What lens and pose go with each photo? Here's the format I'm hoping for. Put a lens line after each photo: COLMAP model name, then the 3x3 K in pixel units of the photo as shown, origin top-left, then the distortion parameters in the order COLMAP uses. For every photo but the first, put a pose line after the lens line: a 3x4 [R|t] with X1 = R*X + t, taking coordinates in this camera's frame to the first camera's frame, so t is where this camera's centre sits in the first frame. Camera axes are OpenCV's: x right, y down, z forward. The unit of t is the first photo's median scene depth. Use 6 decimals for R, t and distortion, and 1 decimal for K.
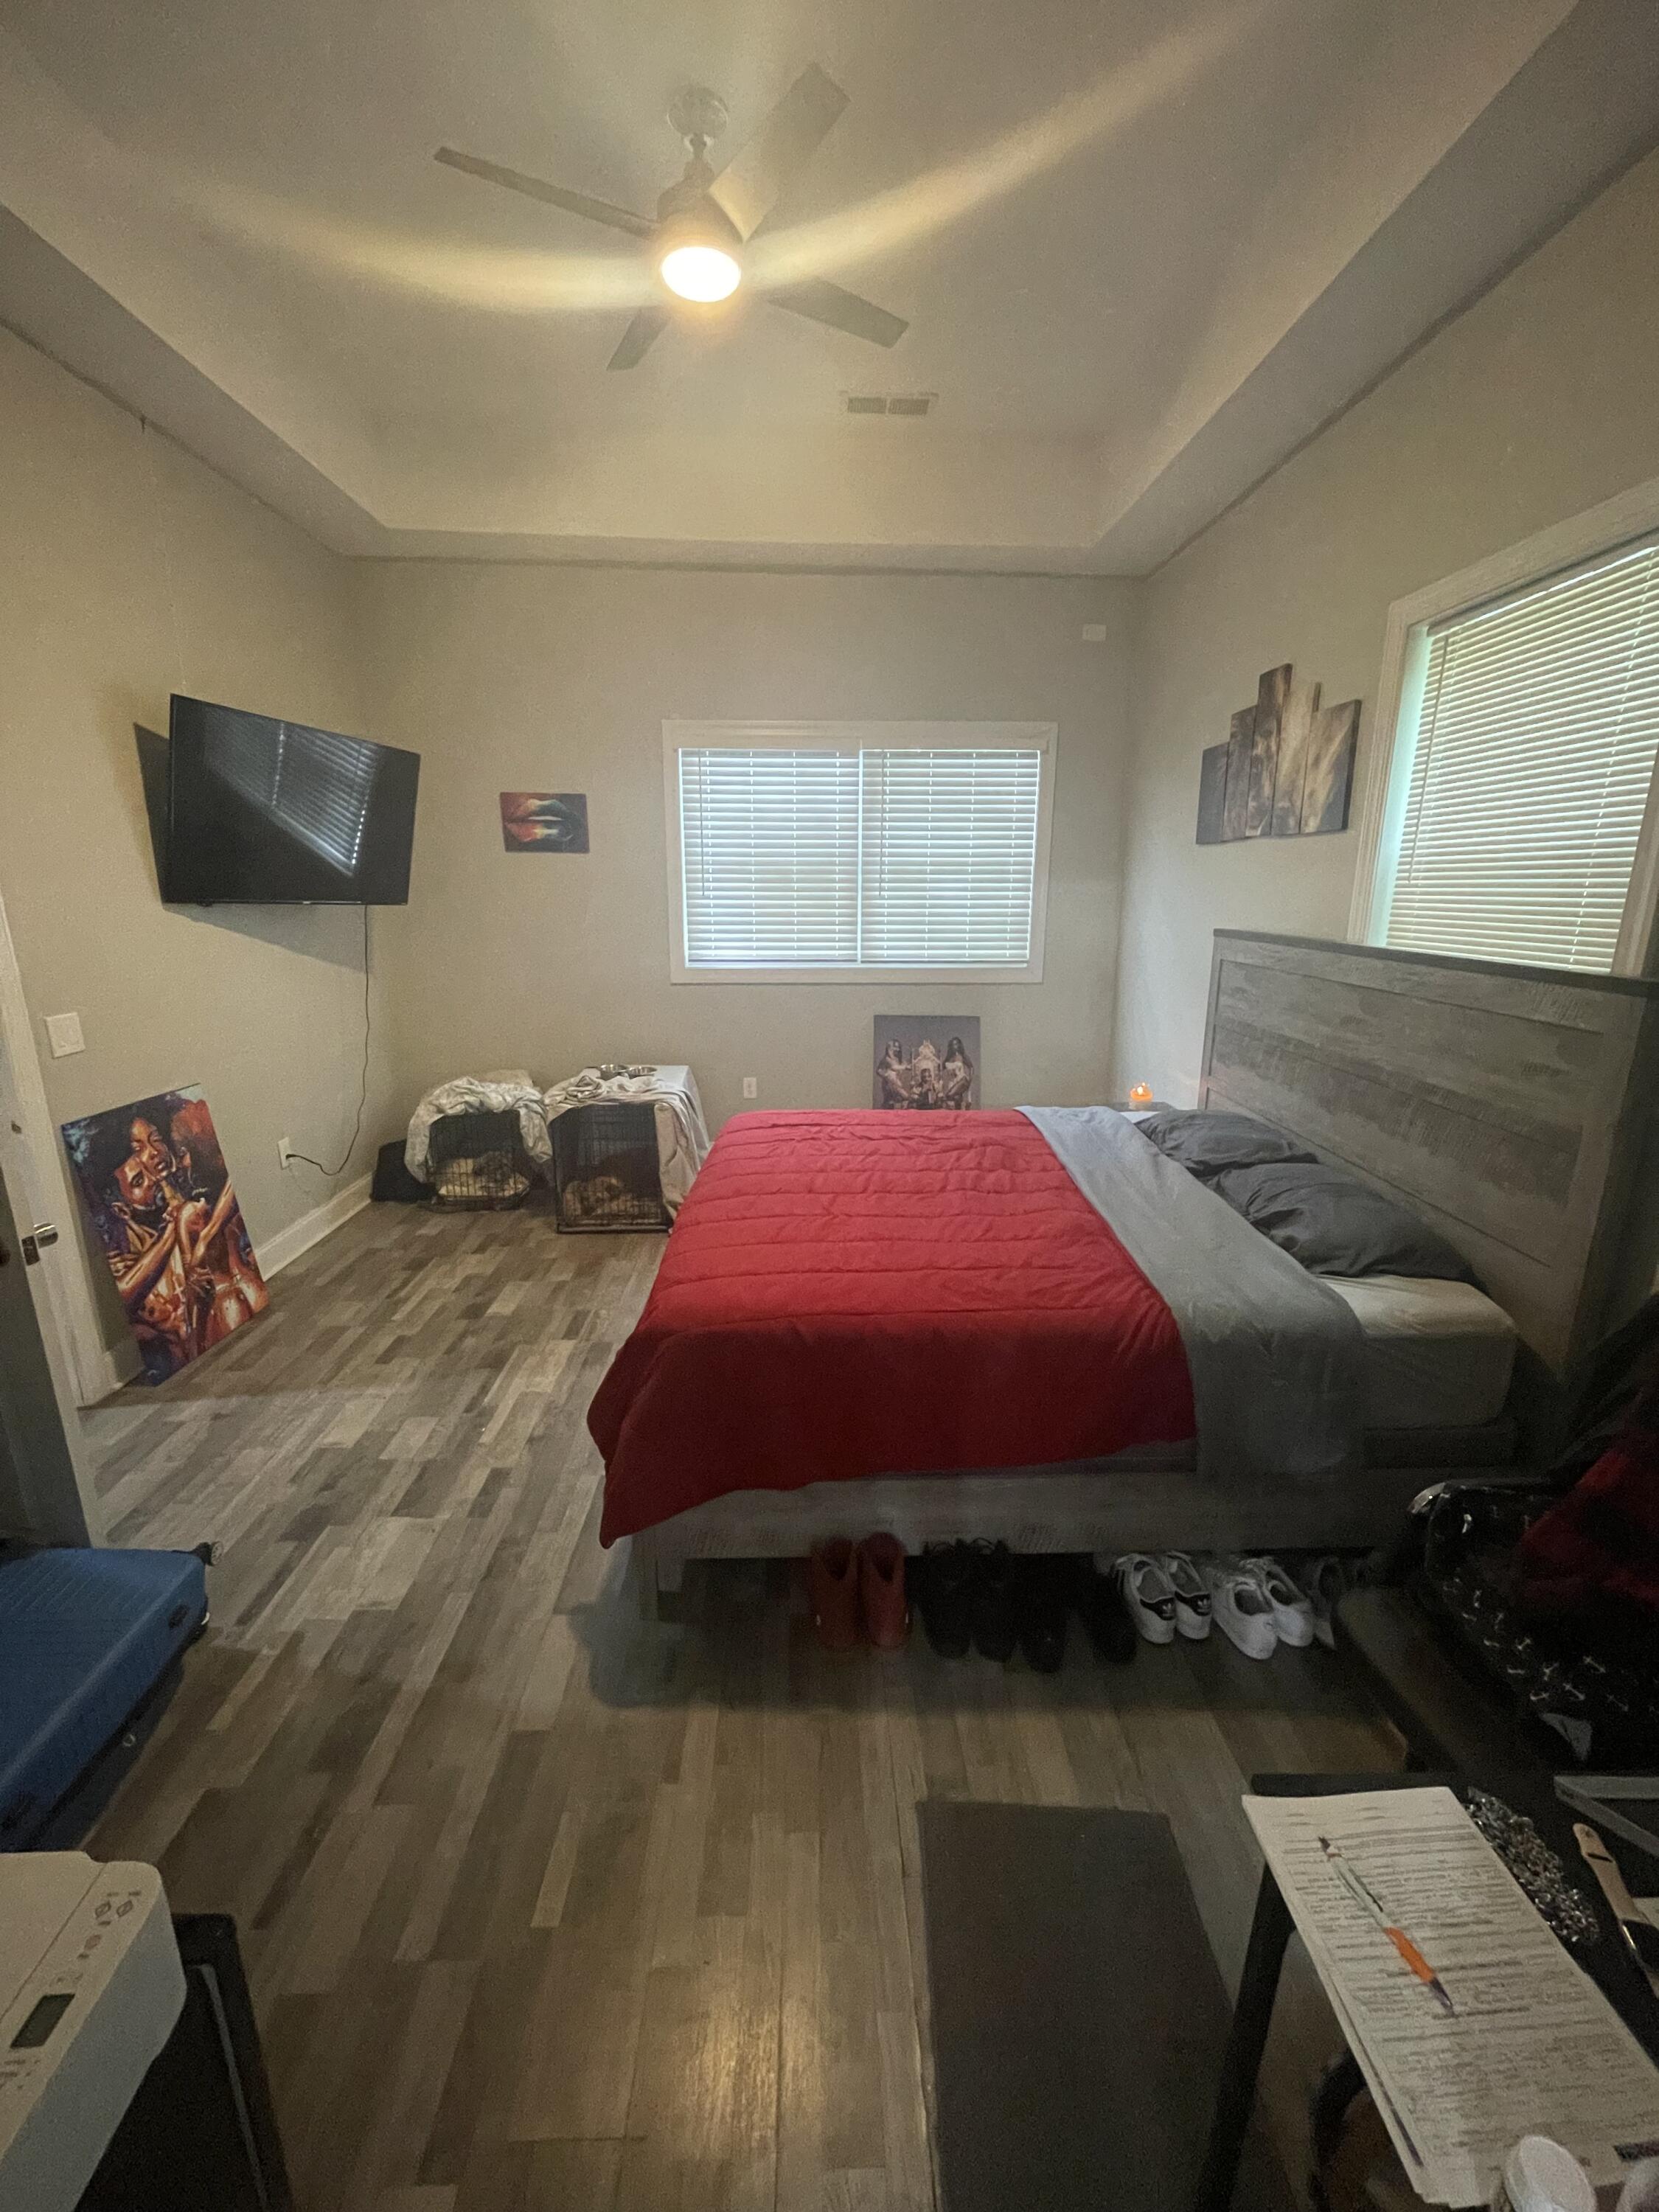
lens RADIAL K [[889.9, 0, 833.9], [0, 889.9, 1106.0], [0, 0, 1]] dist [-0.000251, -0.000593]
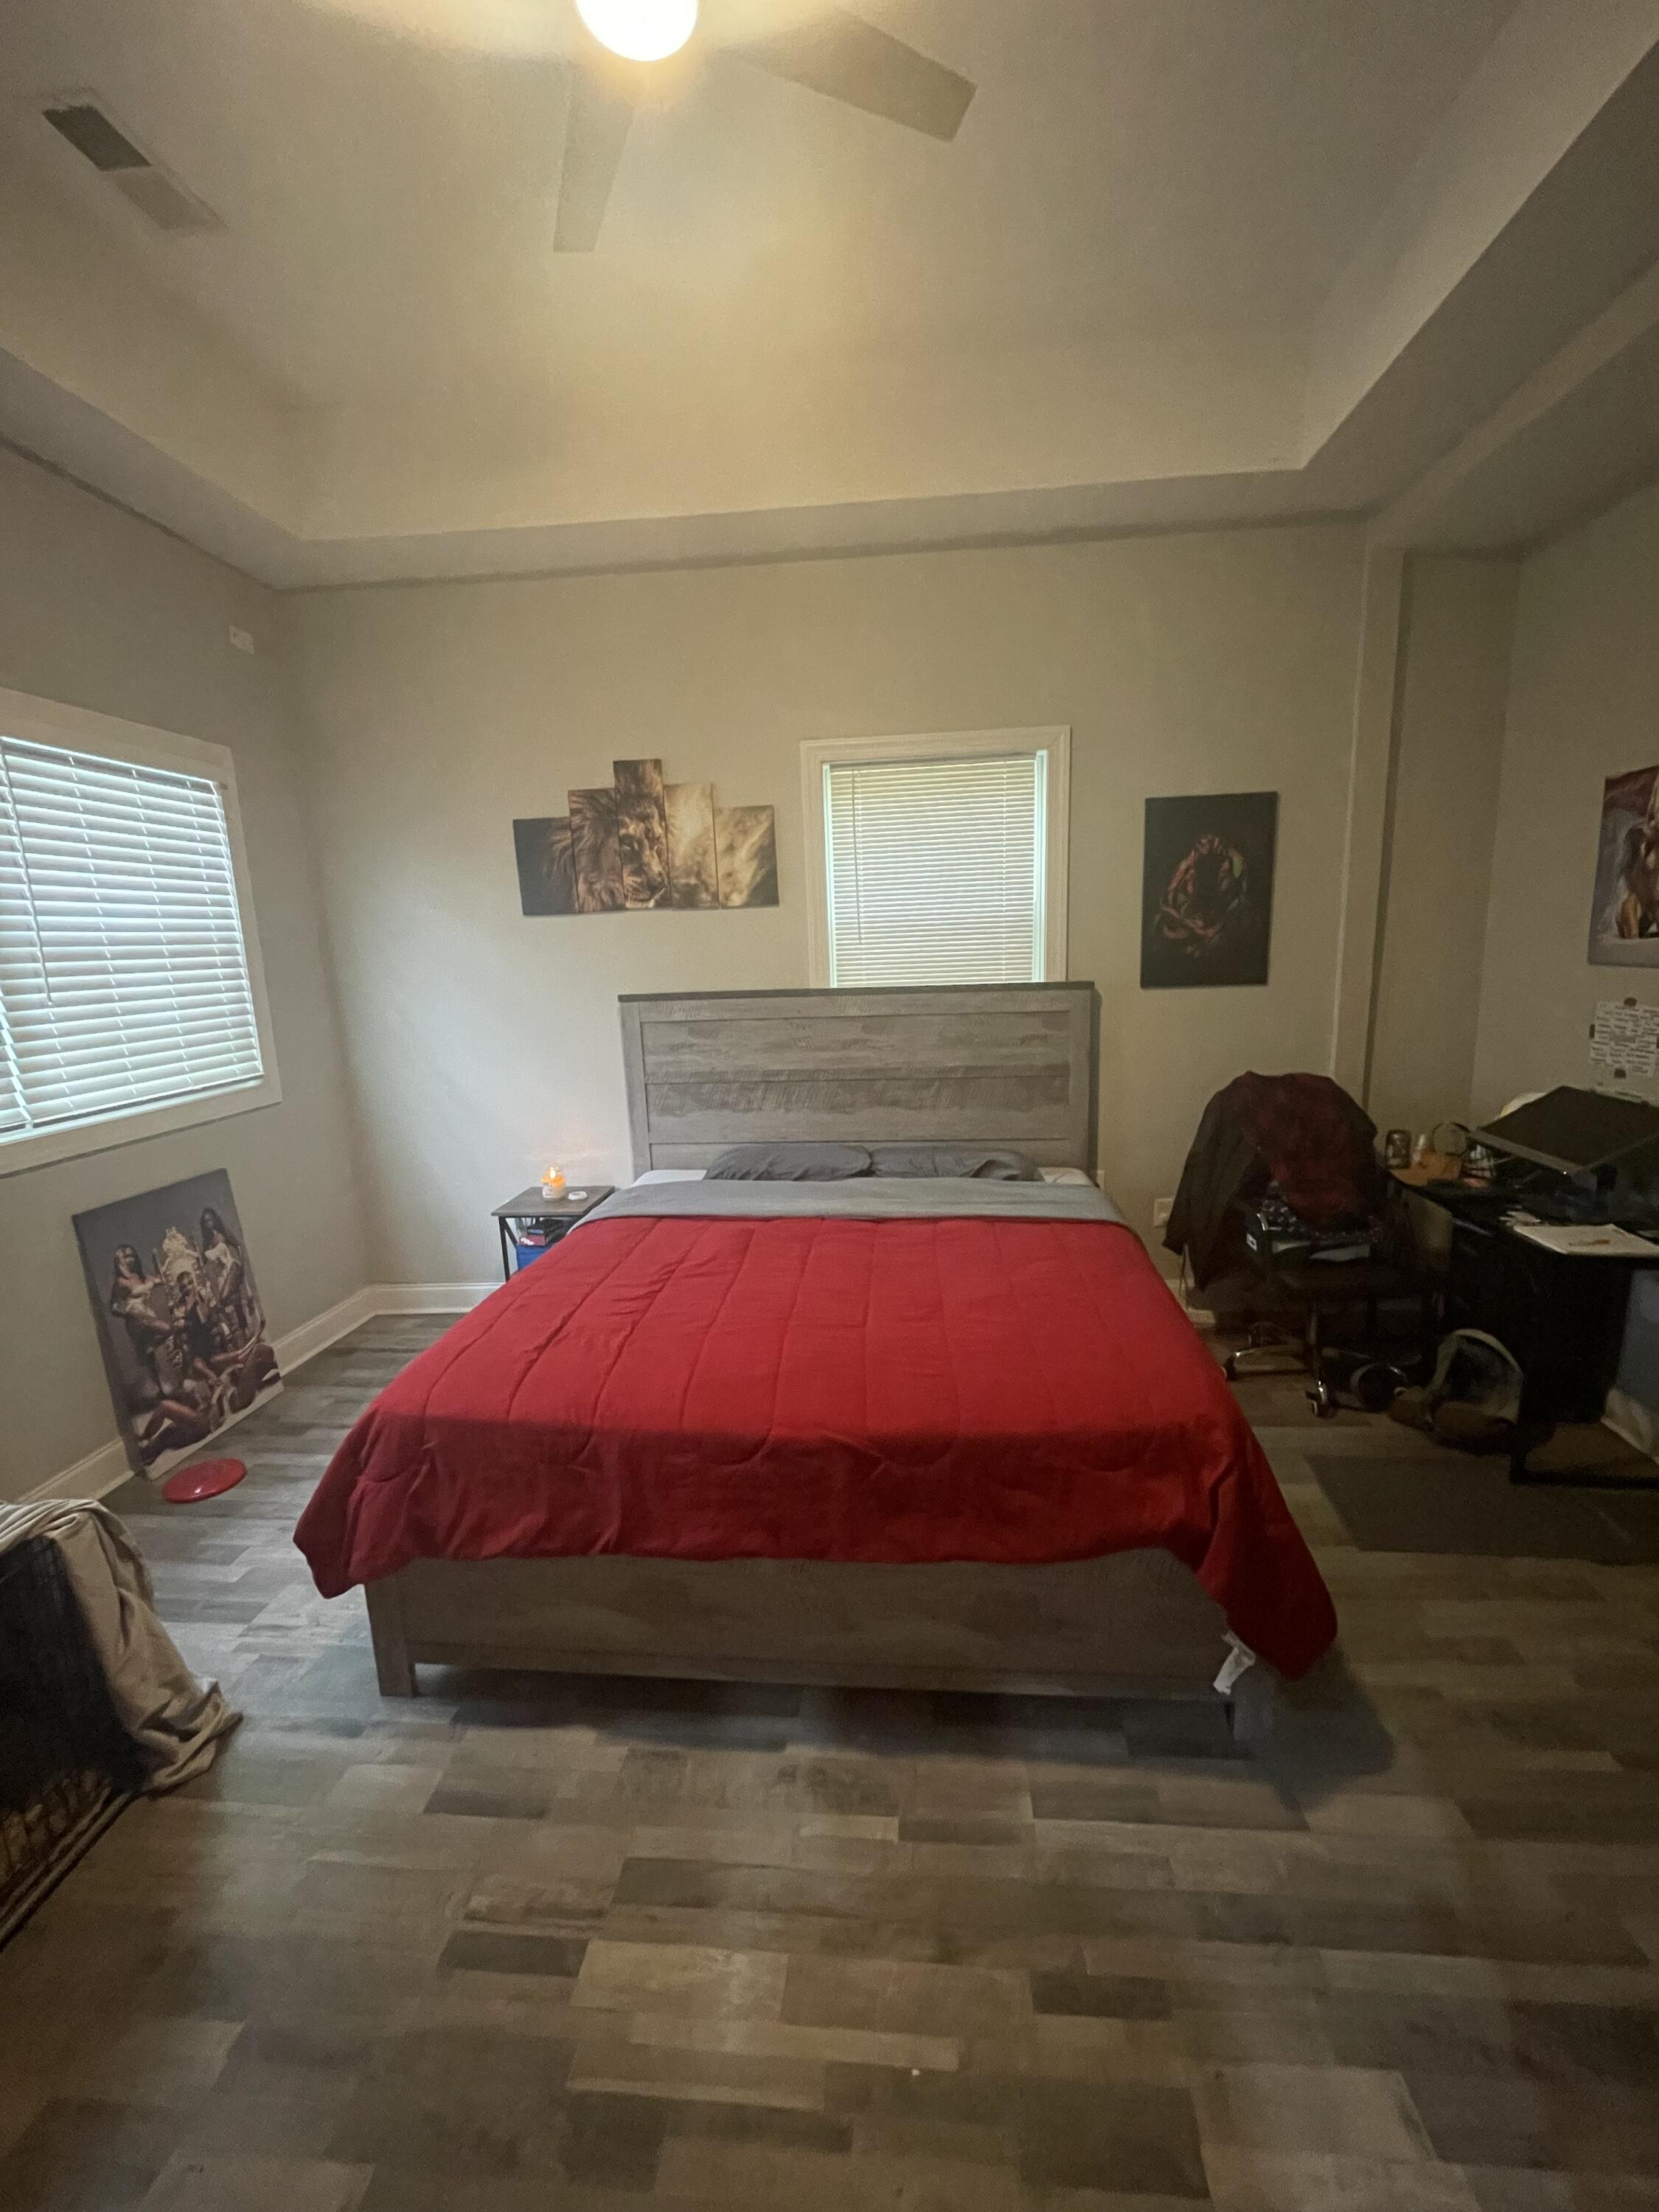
lens RADIAL K [[889.9, 0, 833.9], [0, 889.9, 1106.0], [0, 0, 1]] dist [-0.000251, -0.000593]
pose [[0.122365, -0.194076, 0.973325, -0.669656], [0.278427, 0.948026, 0.154028, -0.194423], [-0.952631, 0.252152, 0.170041, 0.721148]]
